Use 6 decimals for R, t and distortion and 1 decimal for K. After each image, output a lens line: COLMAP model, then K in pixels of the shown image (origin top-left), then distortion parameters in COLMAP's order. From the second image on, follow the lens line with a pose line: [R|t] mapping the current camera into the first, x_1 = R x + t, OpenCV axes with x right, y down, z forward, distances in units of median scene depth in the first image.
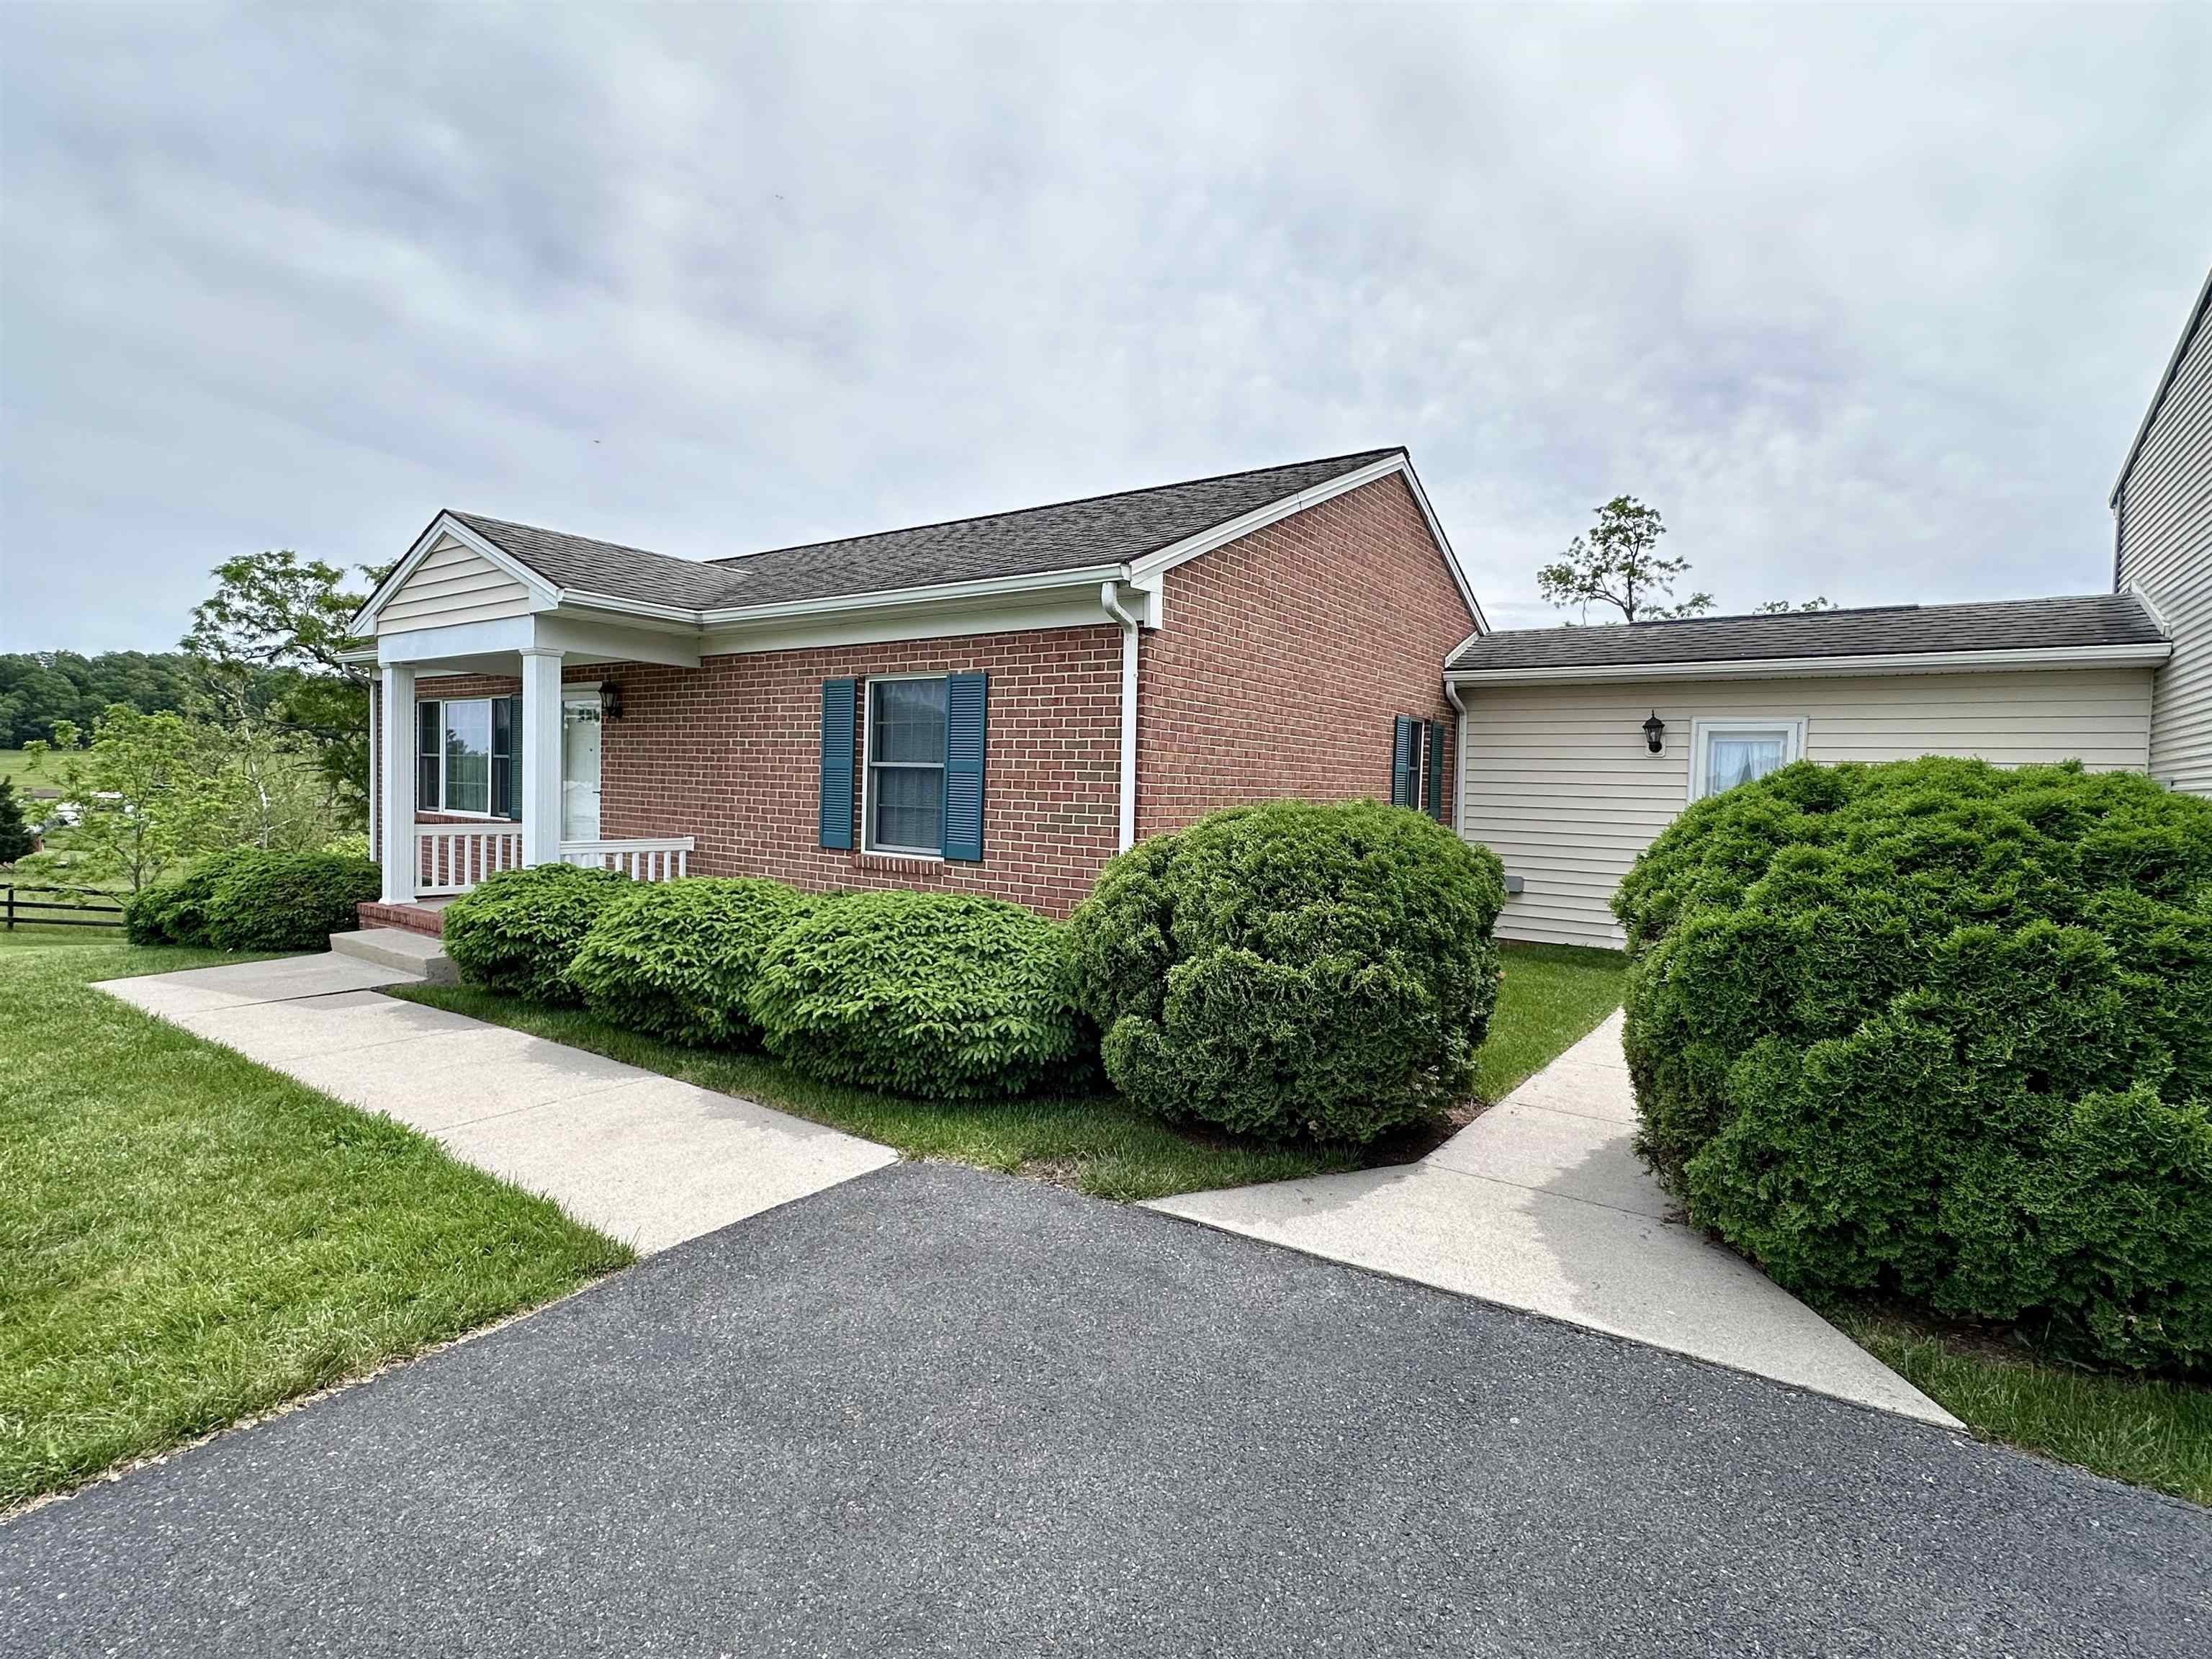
lens RADIAL K [[1049.6, 0, 1112.0], [0, 1049.6, 830.0], [0, 0, 1]] dist [0.003691, -0.000447]
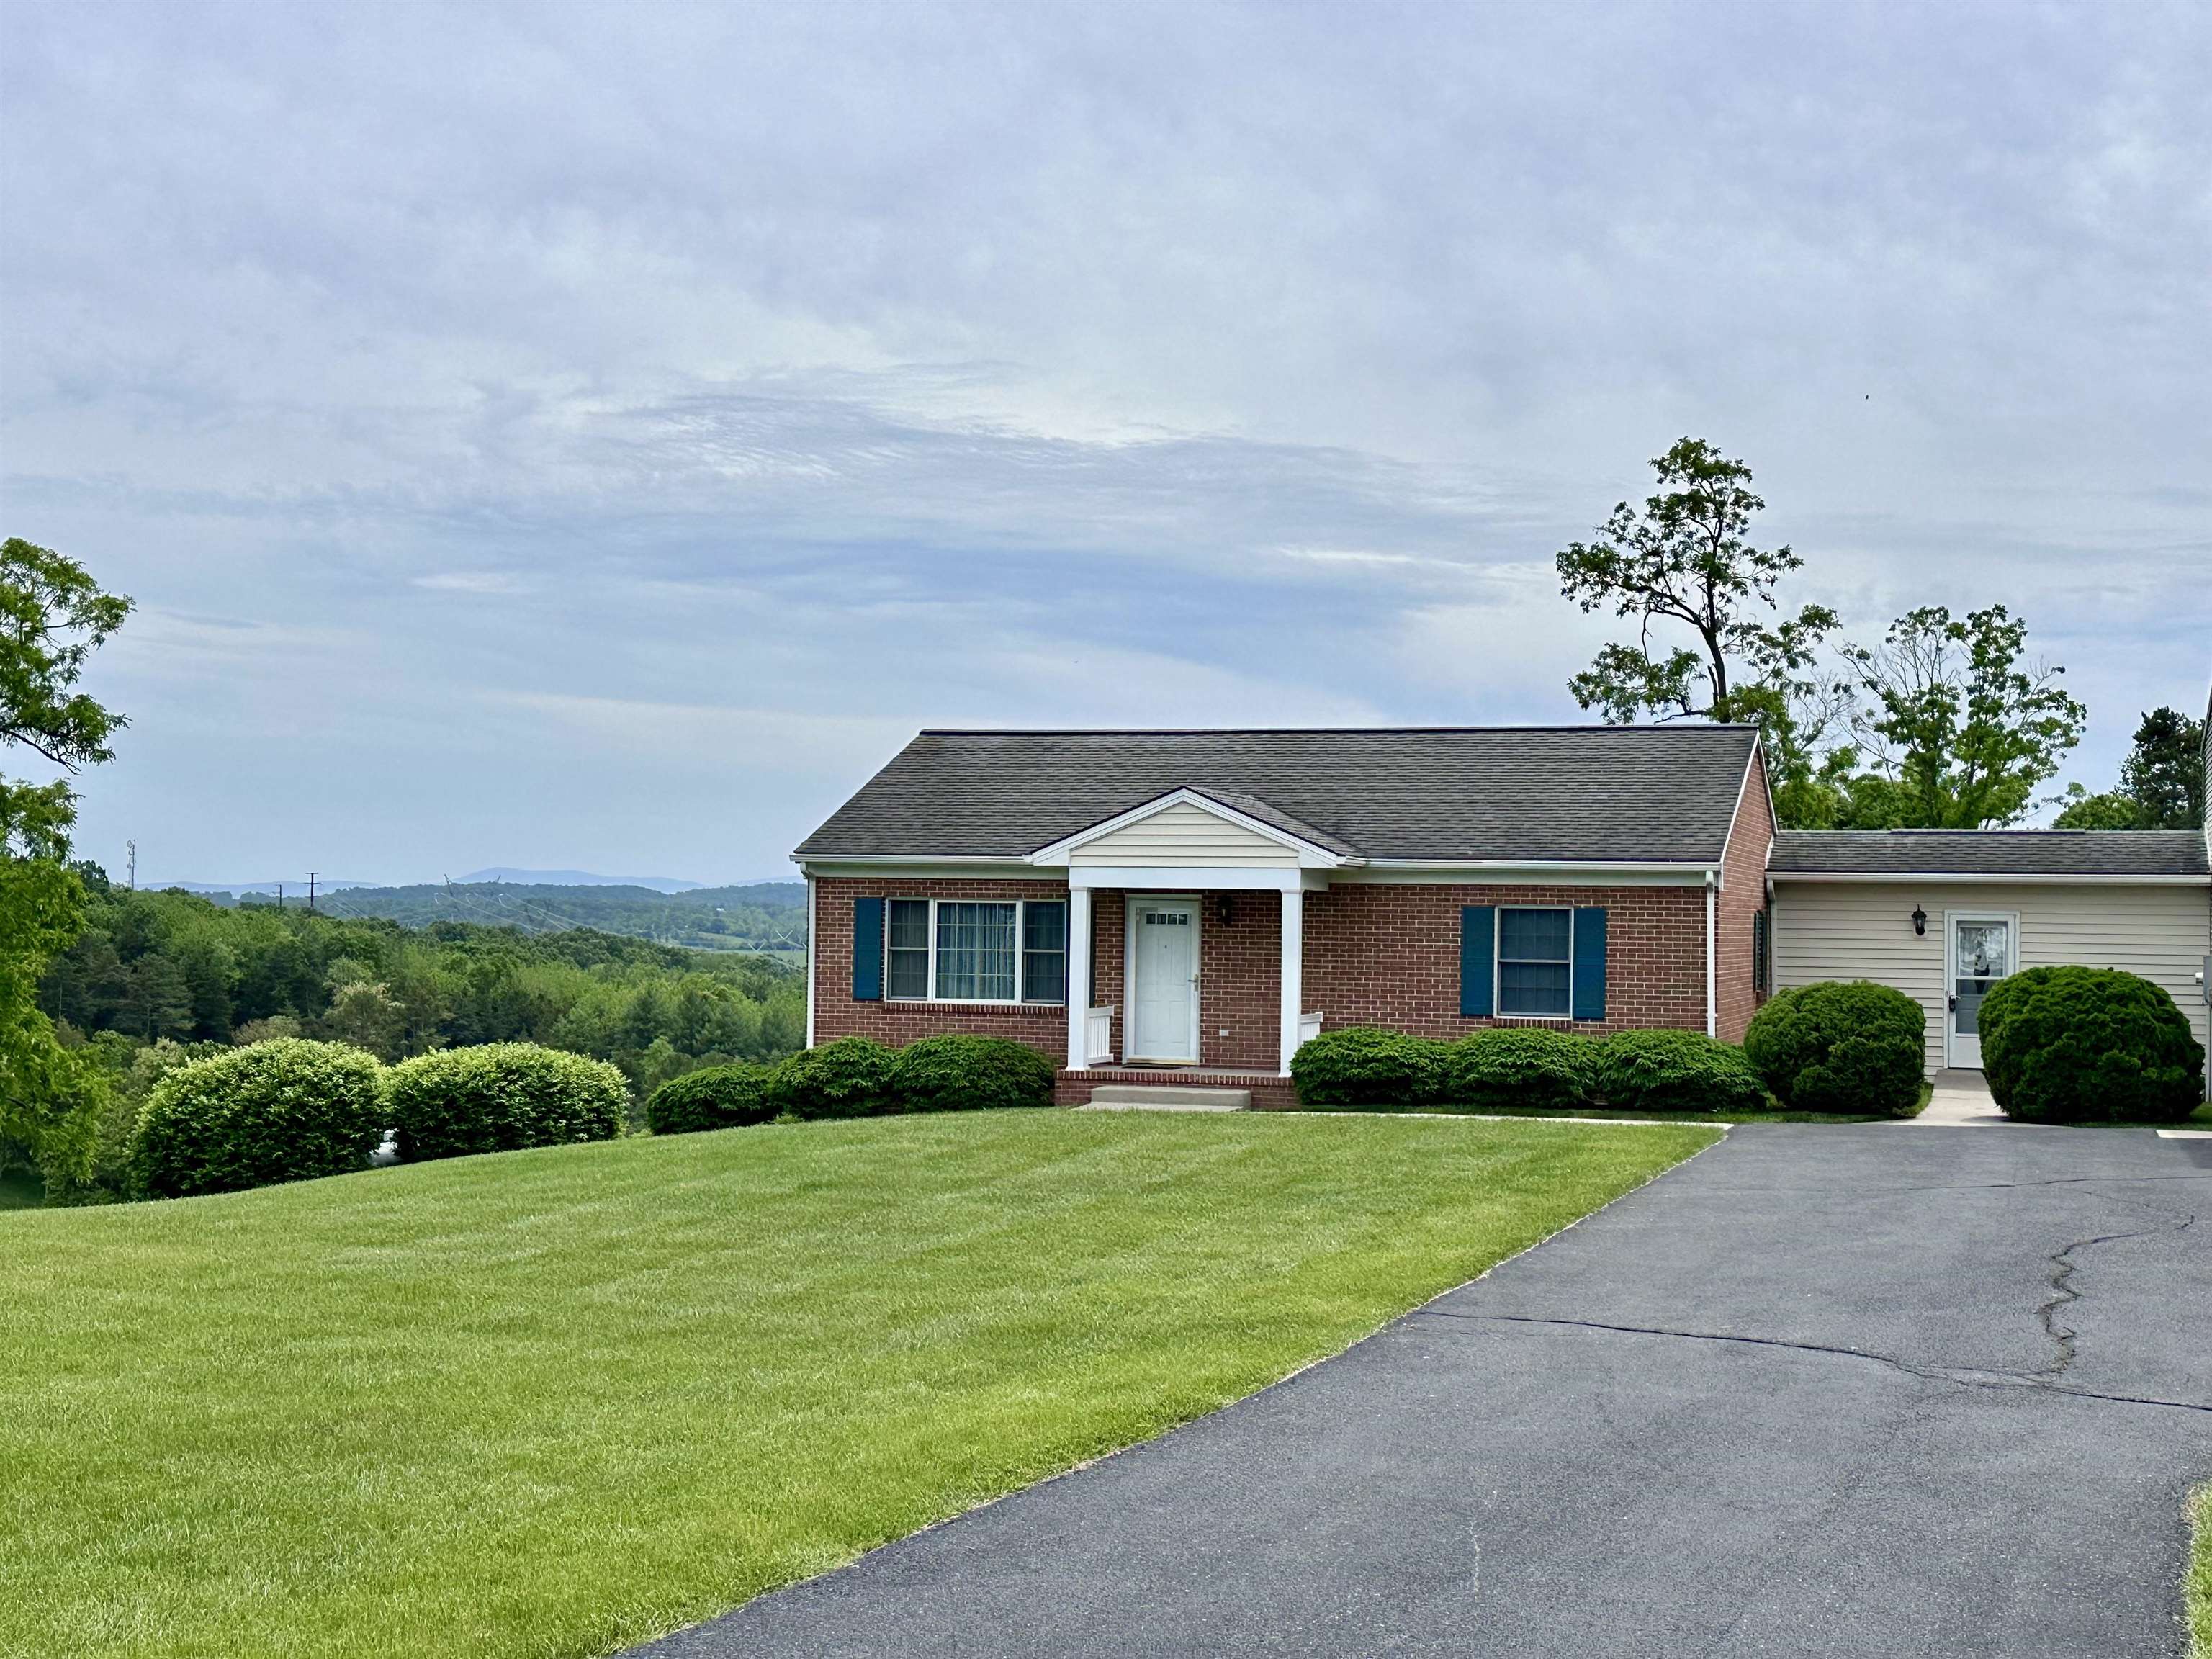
lens RADIAL K [[2880.2, 0, 1103.6], [0, 2880.2, 850.9], [0, 0, 1]] dist [0.168205, 0.000000]
pose [[0.954780, -0.009795, 0.297150, -2.045647], [0.027152, 0.998153, -0.054343, -0.007067], [-0.296069, 0.059954, 0.953283, -2.909592]]
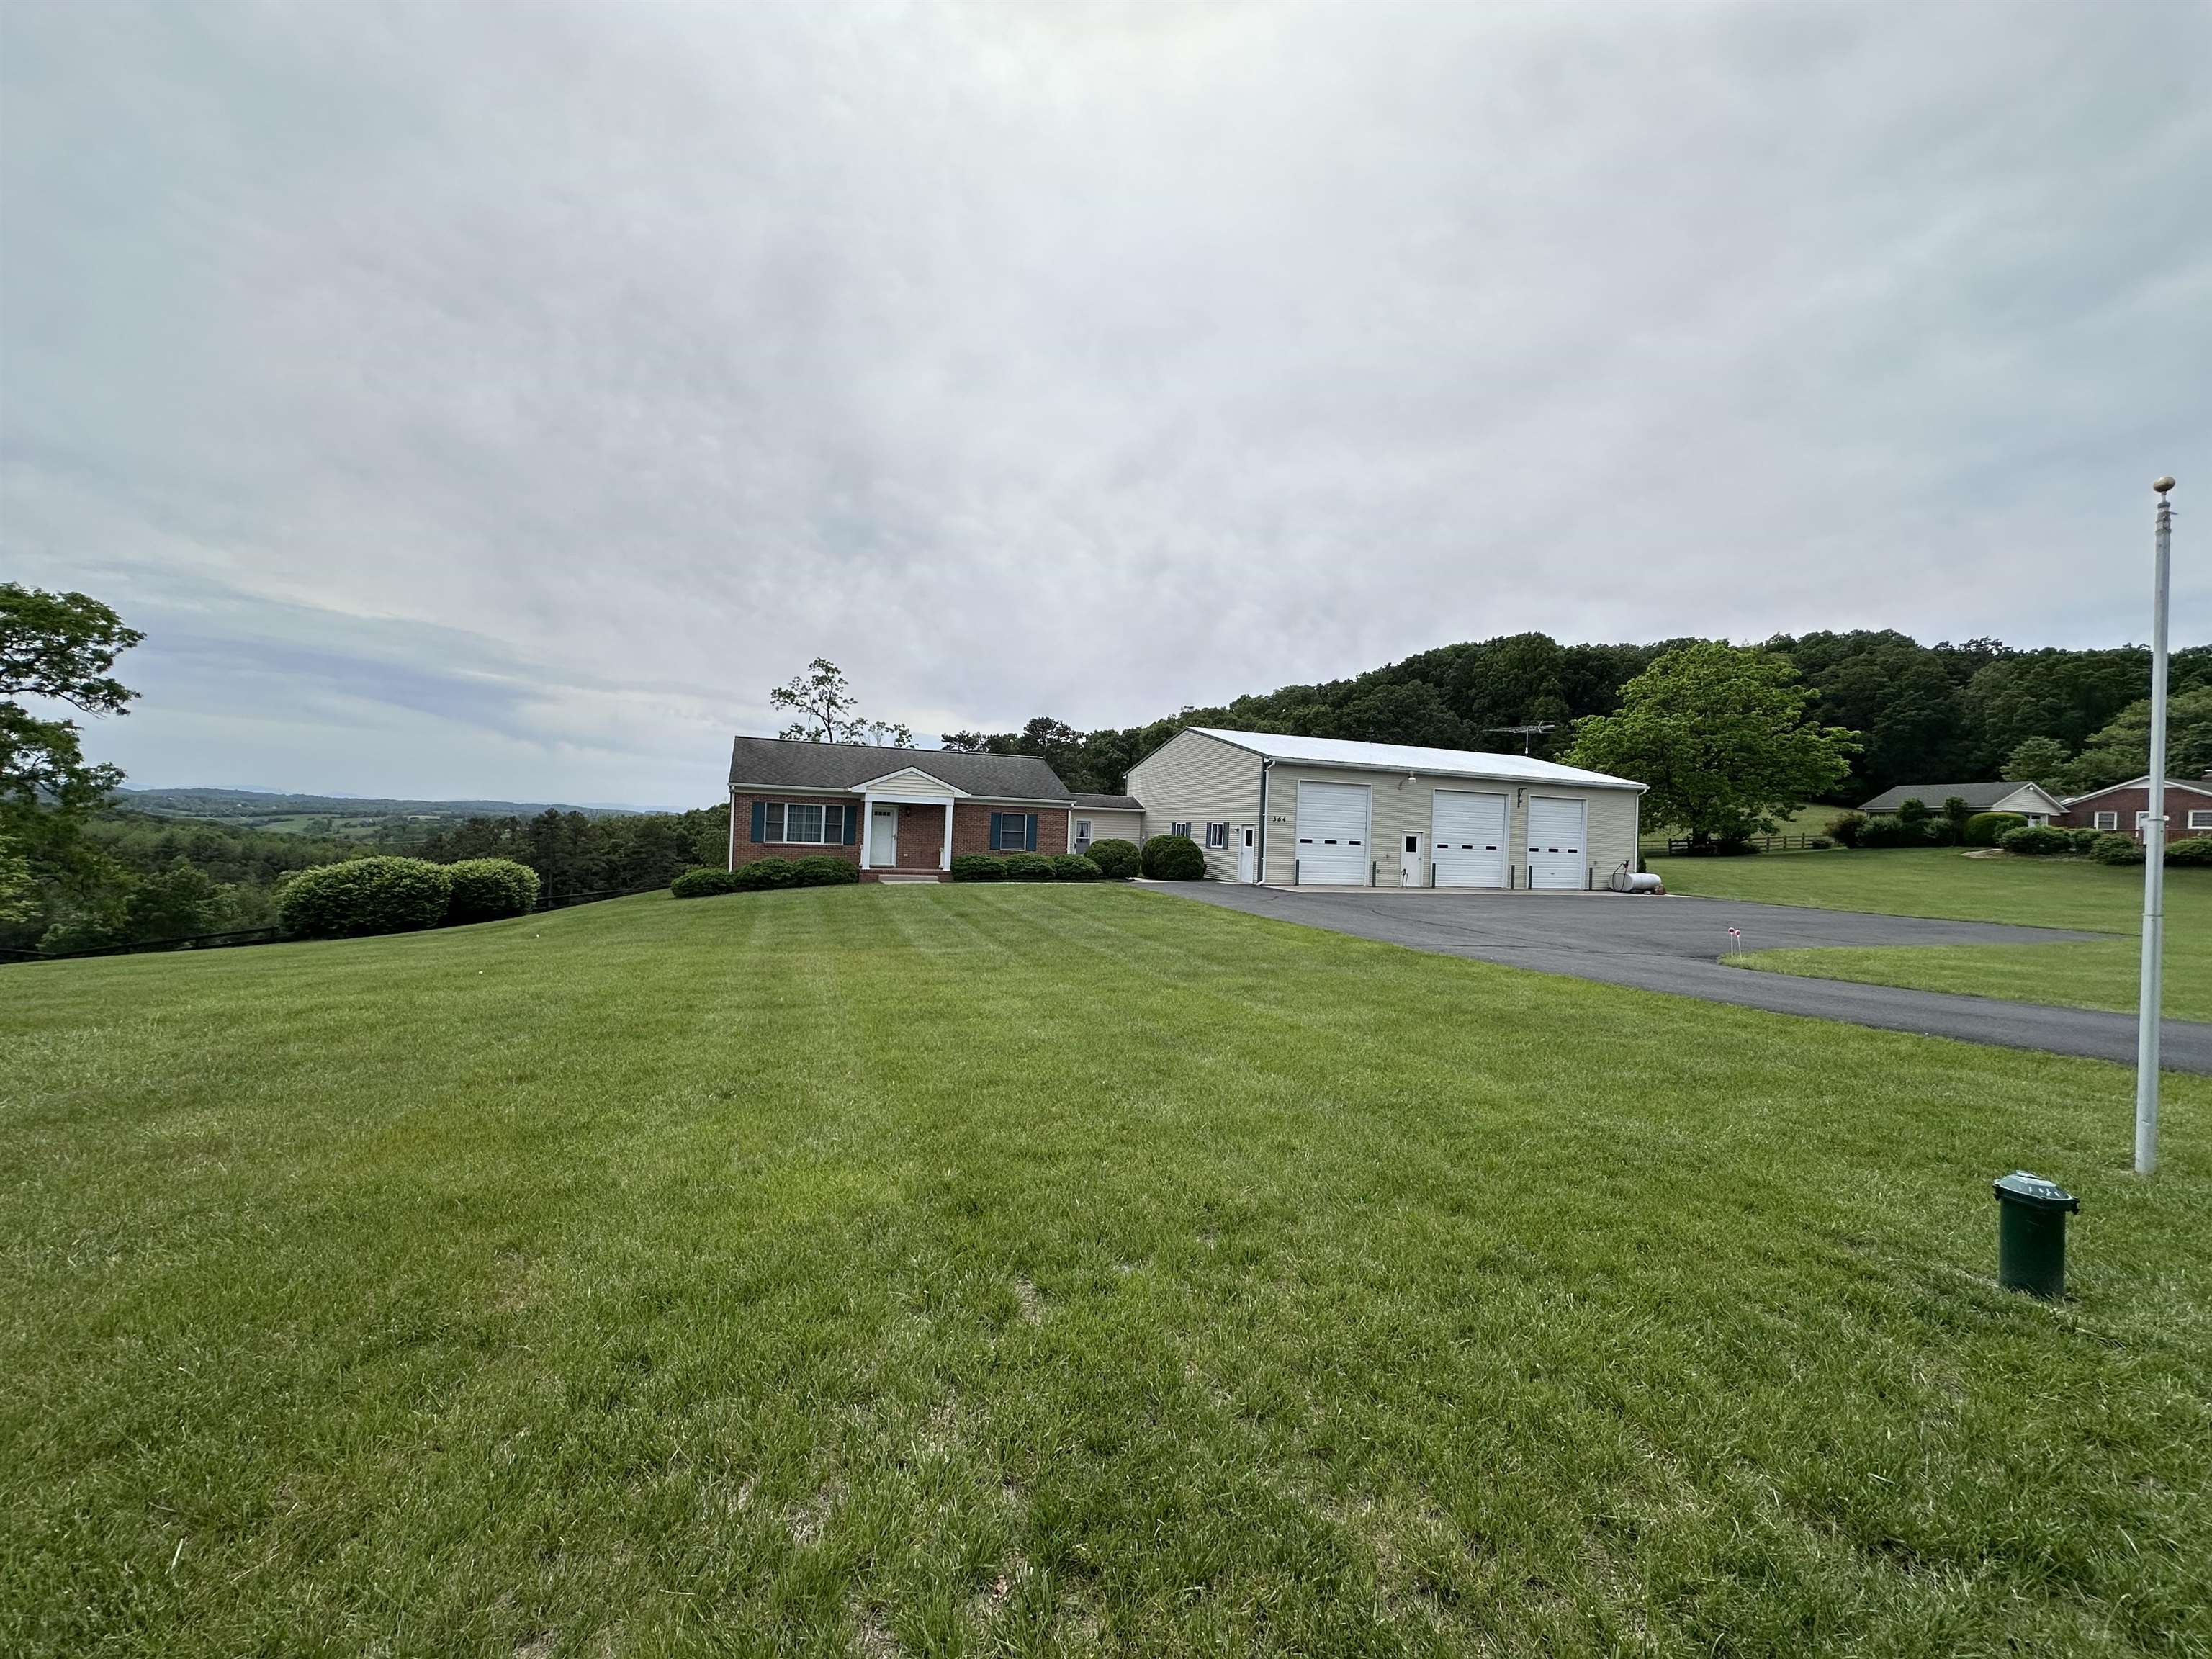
lens RADIAL K [[880.0, 0, 1113.0], [0, 880.0, 825.3], [0, 0, 1]] dist [-0.003069, 0.000191]
pose [[0.542182, -0.001122, 0.840260, -3.227454], [0.014706, 0.999859, -0.008154, -0.046358], [-0.840132, 0.016778, 0.542122, -1.536465]]
